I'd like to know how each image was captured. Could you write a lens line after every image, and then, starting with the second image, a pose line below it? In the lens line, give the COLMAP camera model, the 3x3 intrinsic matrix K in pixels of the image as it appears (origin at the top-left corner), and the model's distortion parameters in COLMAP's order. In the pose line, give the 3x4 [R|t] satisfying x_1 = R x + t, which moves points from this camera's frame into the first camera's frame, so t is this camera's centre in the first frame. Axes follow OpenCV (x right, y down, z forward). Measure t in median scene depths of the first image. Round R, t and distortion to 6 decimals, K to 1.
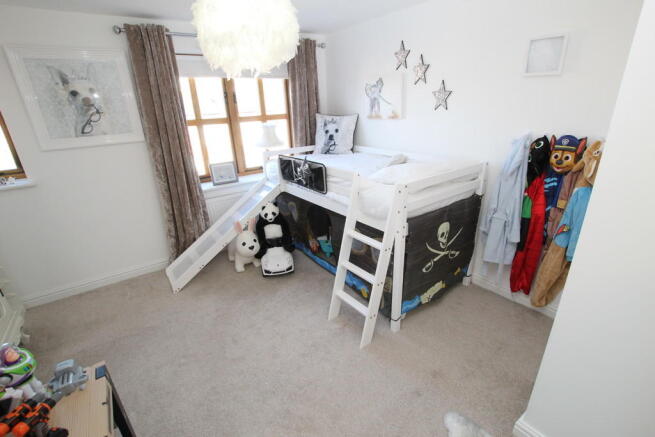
lens RADIAL K [[303.3, 0, 331.4], [0, 303.3, 221.1], [0, 0, 1]] dist [0.000352, 0.000054]
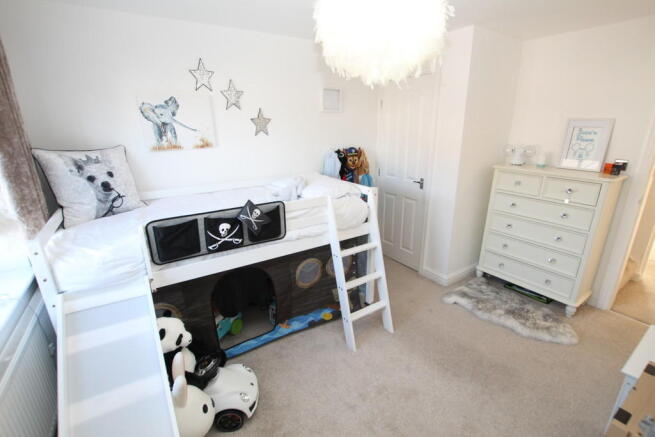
lens RADIAL K [[303.3, 0, 331.4], [0, 303.3, 221.1], [0, 0, 1]] dist [0.000352, 0.000054]
pose [[0.063237, -0.271047, 0.960487, -0.663551], [0.375777, 0.898050, 0.228687, -0.229516], [-0.924550, 0.346467, 0.158643, 0.653667]]
